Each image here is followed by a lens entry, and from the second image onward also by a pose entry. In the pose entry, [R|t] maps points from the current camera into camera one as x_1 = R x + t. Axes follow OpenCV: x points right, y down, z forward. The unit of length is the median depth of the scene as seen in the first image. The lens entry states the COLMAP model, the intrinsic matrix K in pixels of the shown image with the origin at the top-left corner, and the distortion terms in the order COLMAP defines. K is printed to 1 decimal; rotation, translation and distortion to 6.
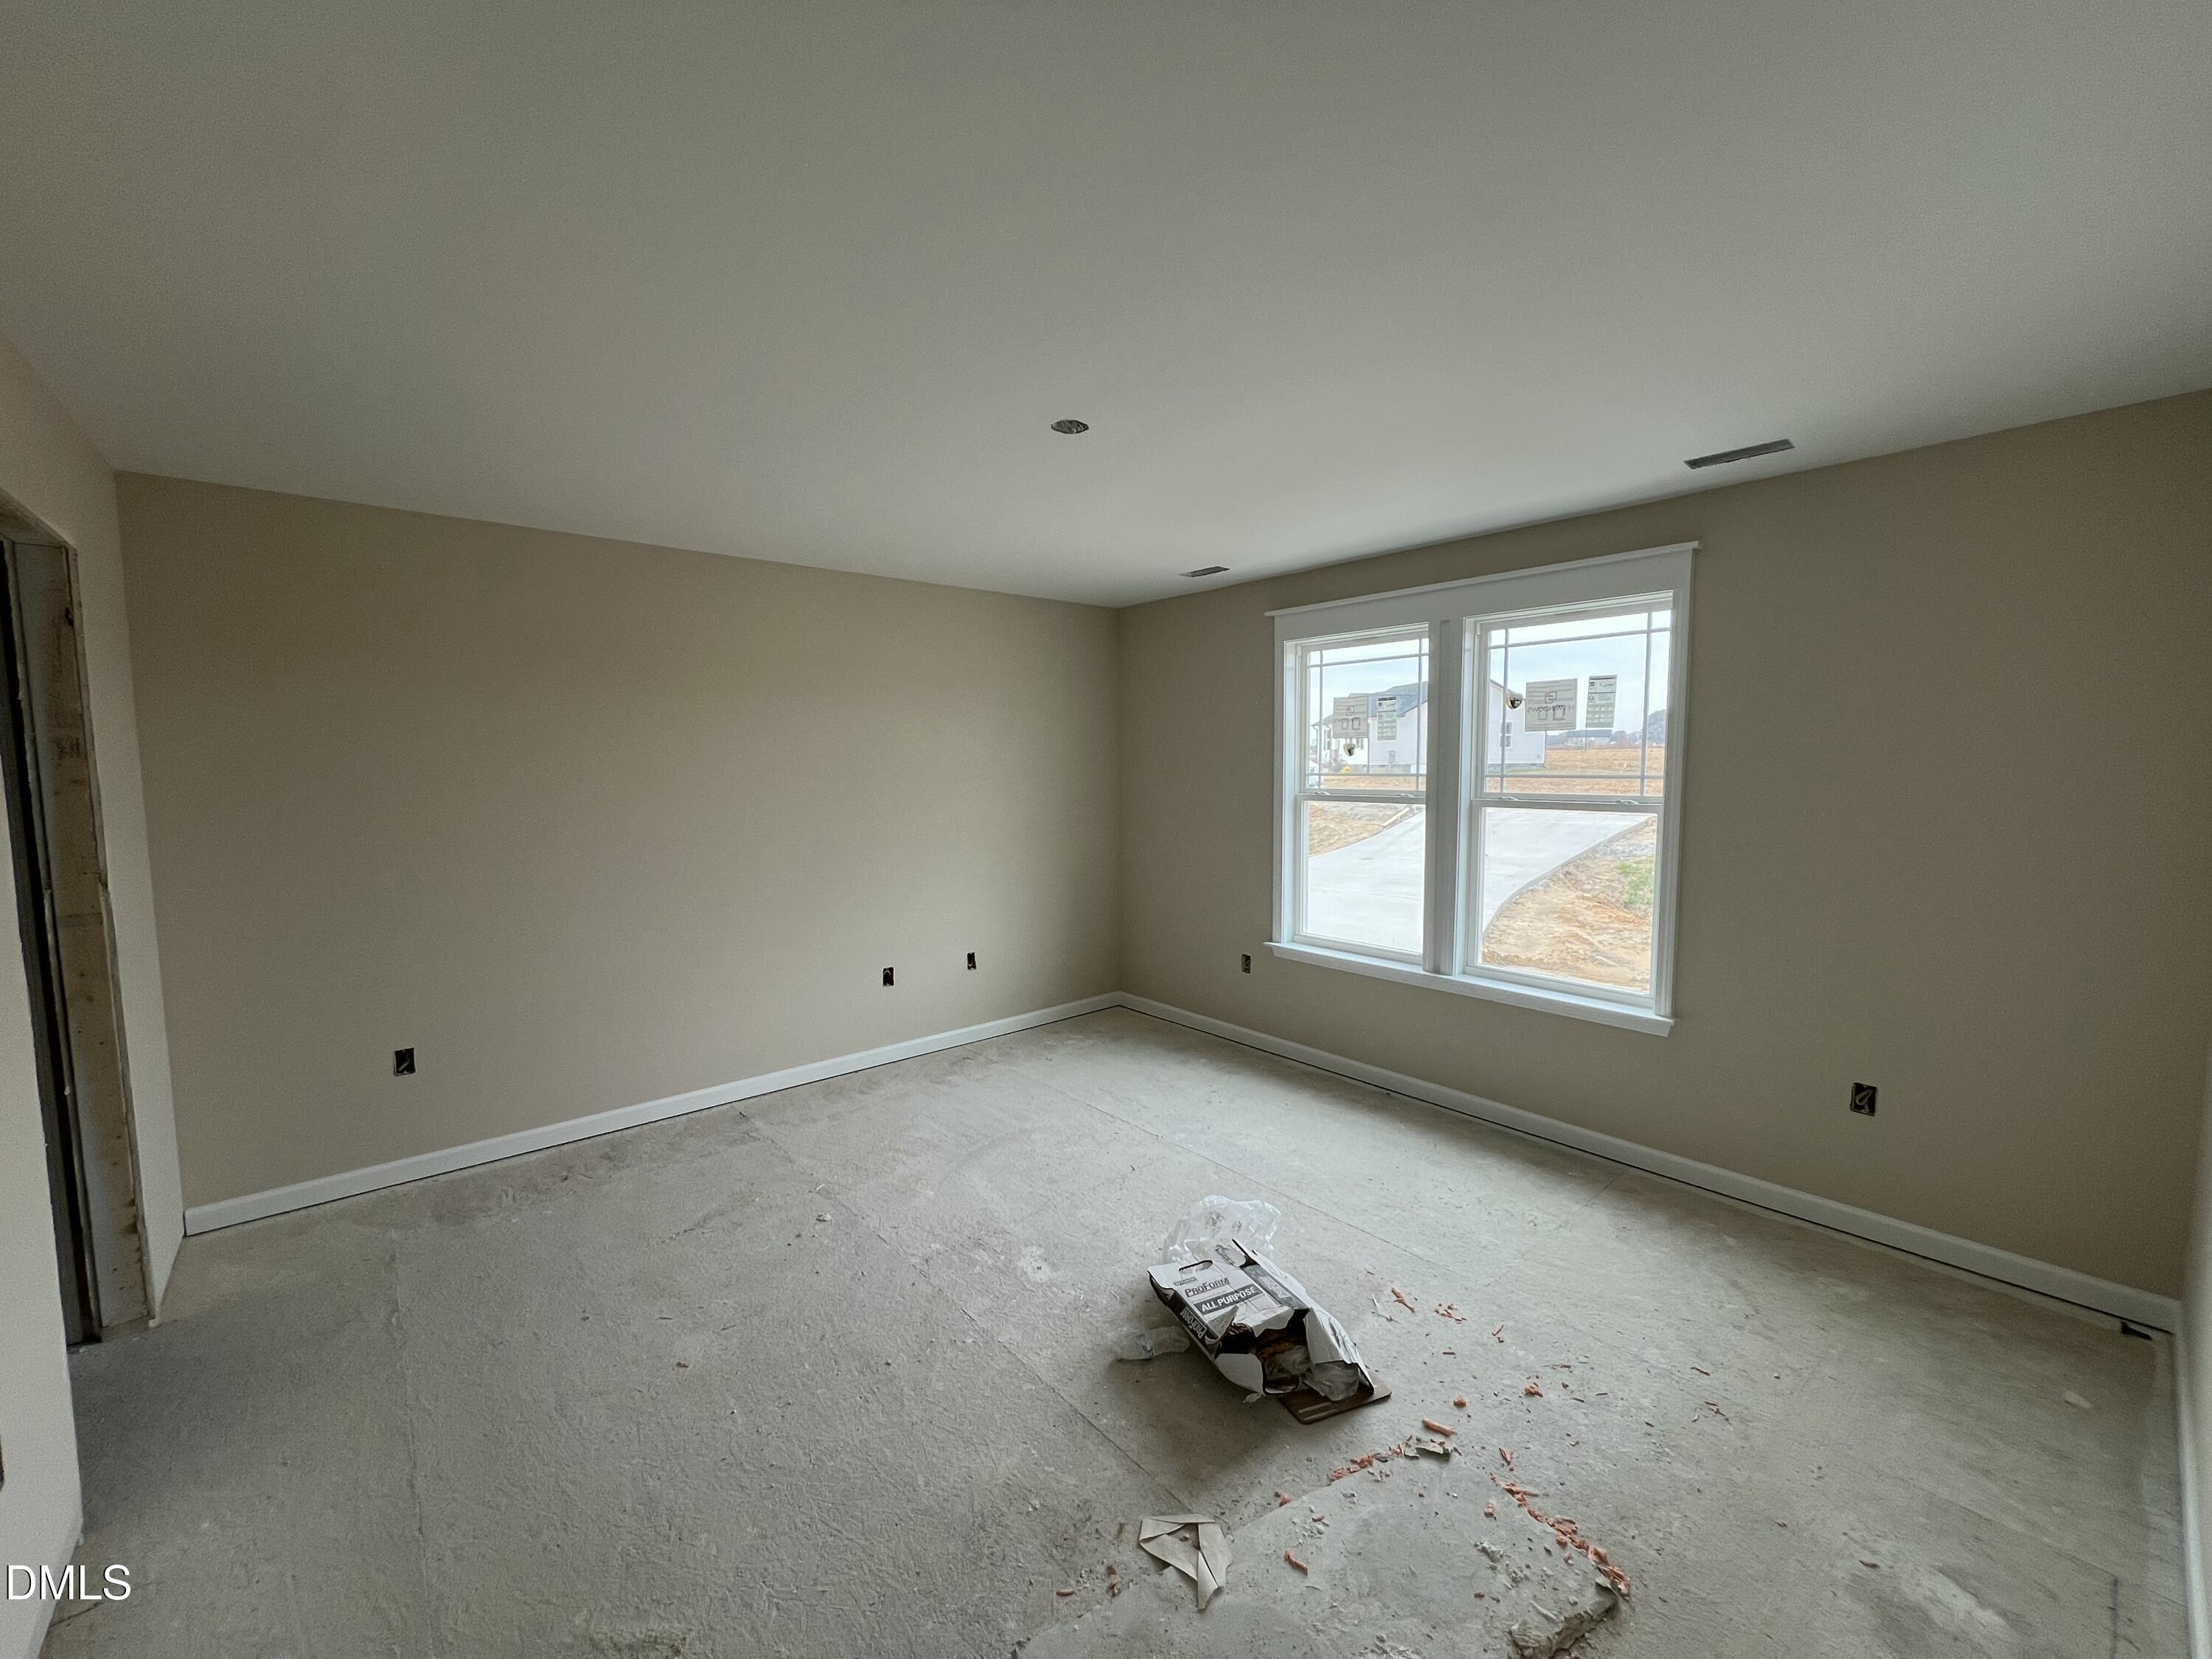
lens RADIAL K [[878.1, 0, 1047.5], [0, 878.1, 831.0], [0, 0, 1]] dist [-0.022981, -0.000086]
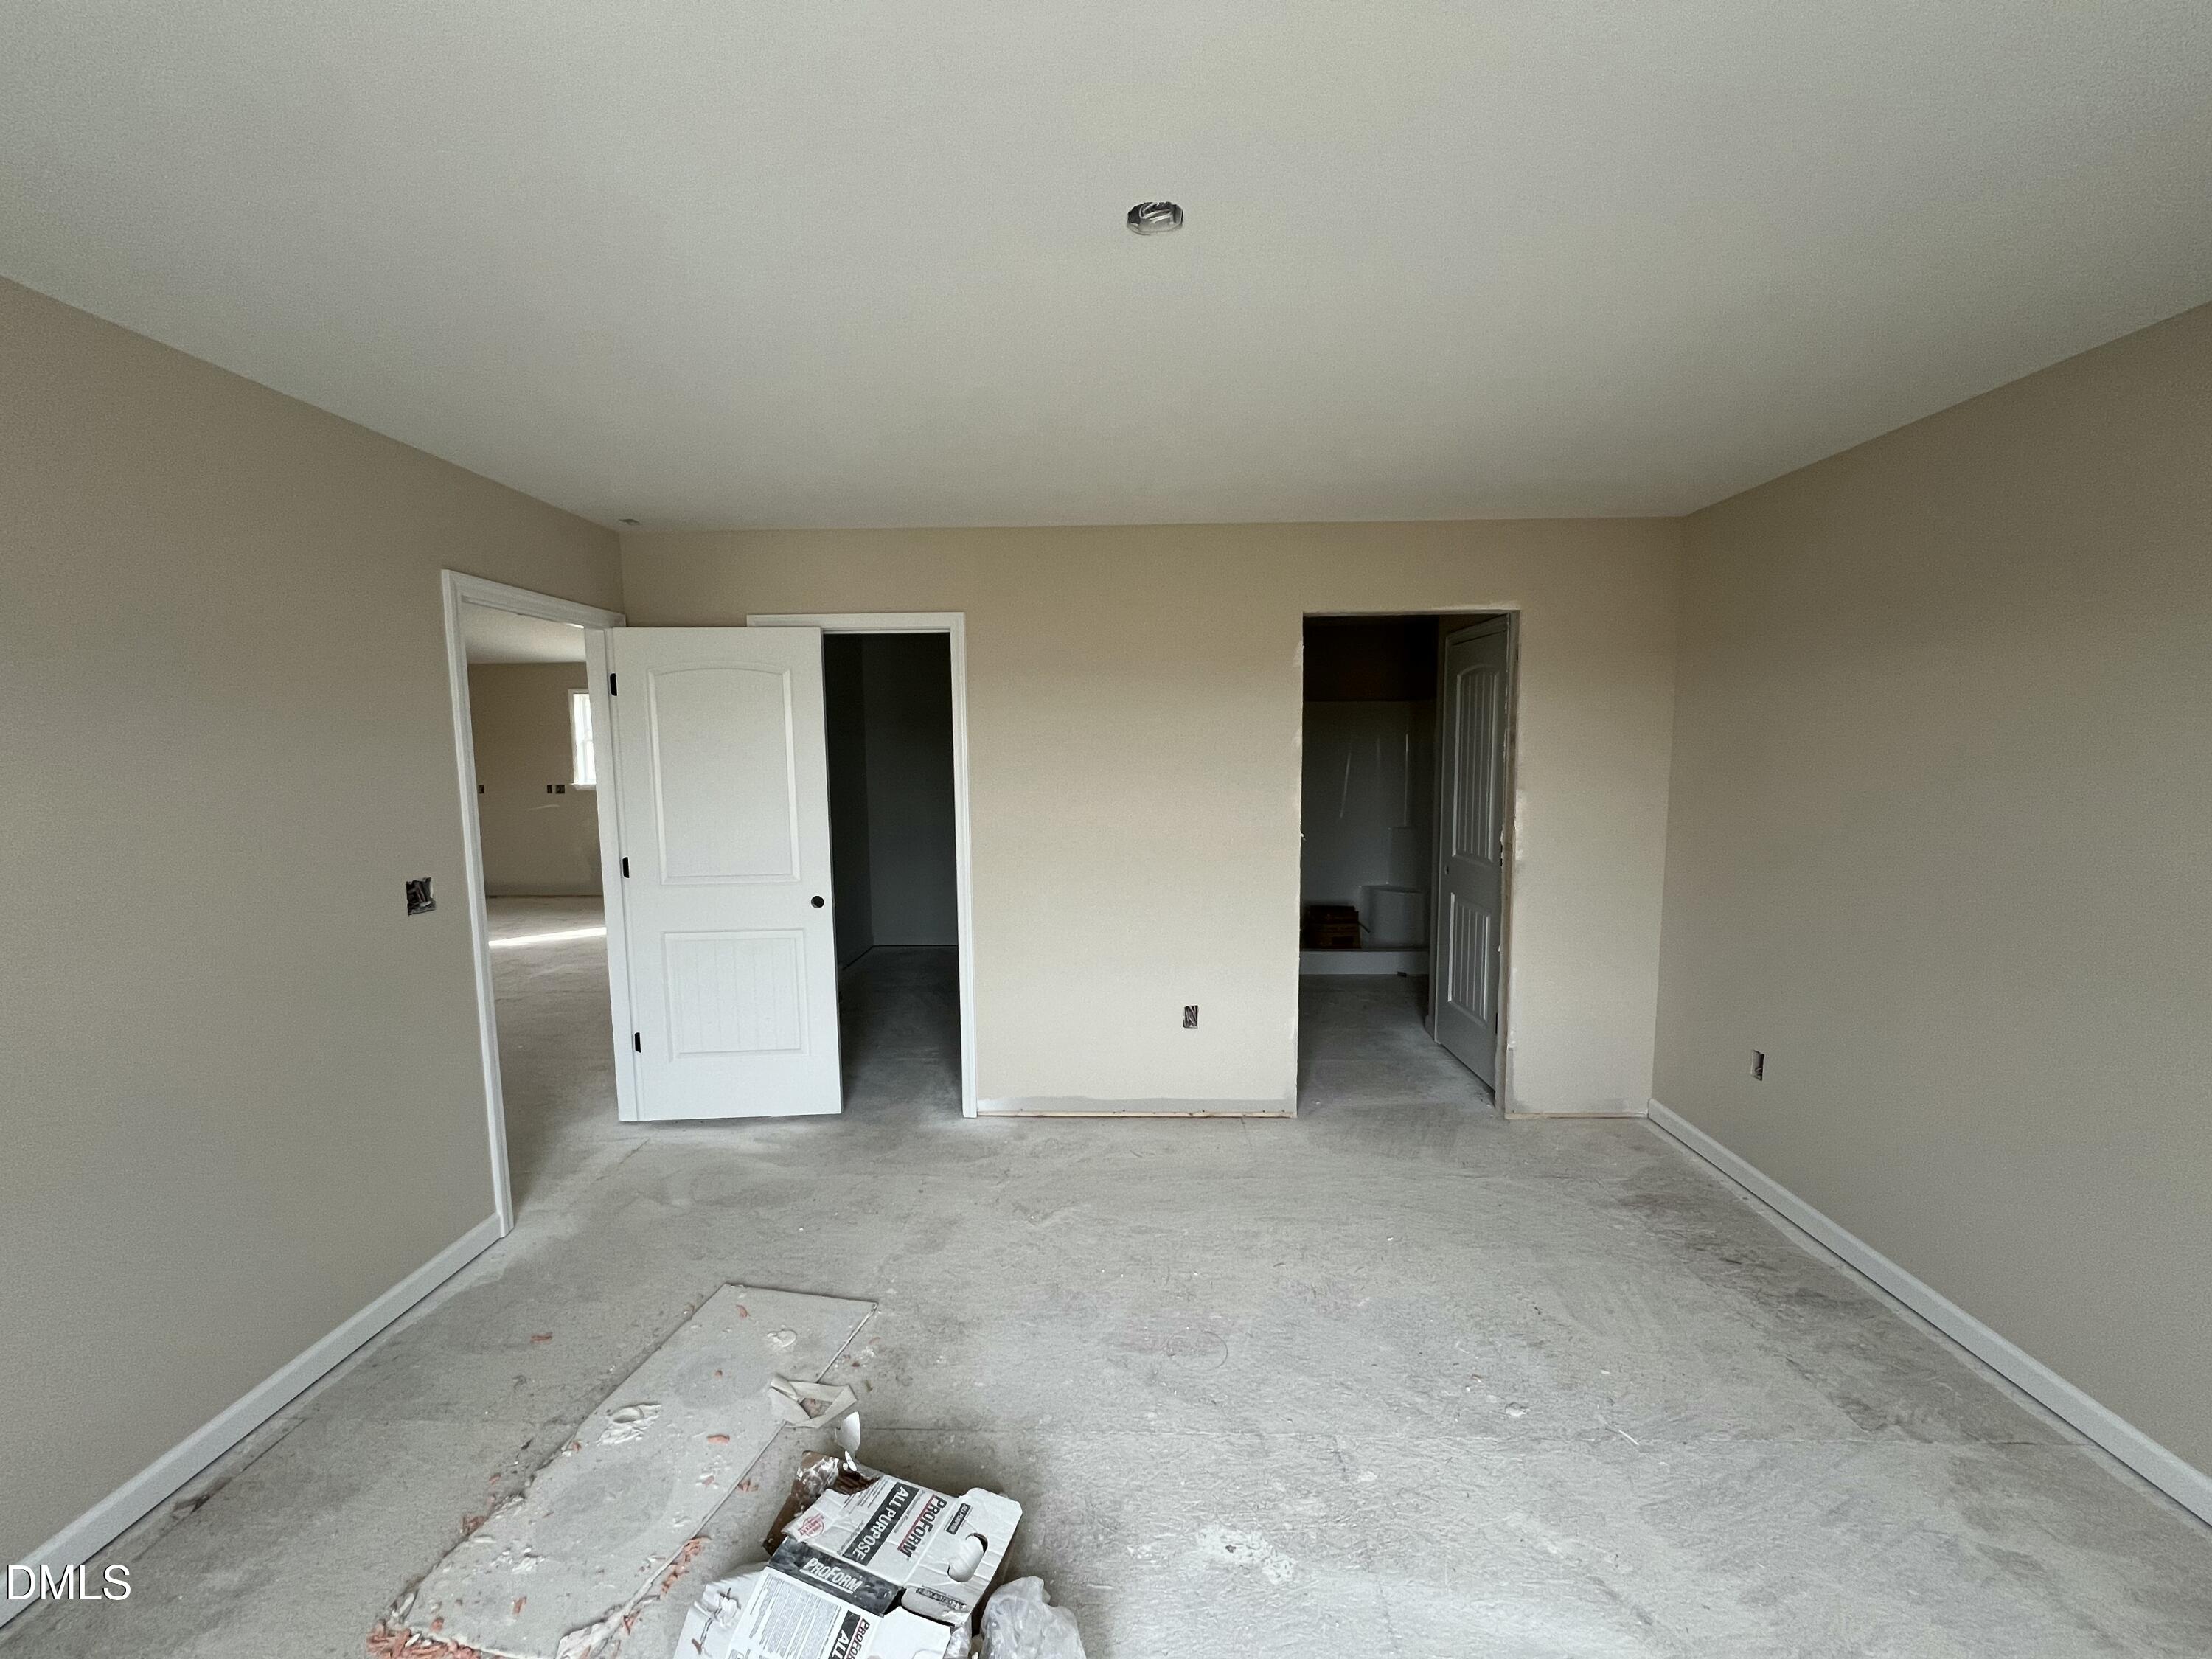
lens RADIAL K [[881.2, 0, 1104.5], [0, 881.2, 835.9], [0, 0, 1]] dist [-0.000322, -0.000055]
pose [[-0.634699, 0.092876, -0.767158, 0.497064], [-0.047365, 0.986209, 0.158583, -0.108187], [0.771307, 0.136989, -0.621547, 1.271518]]
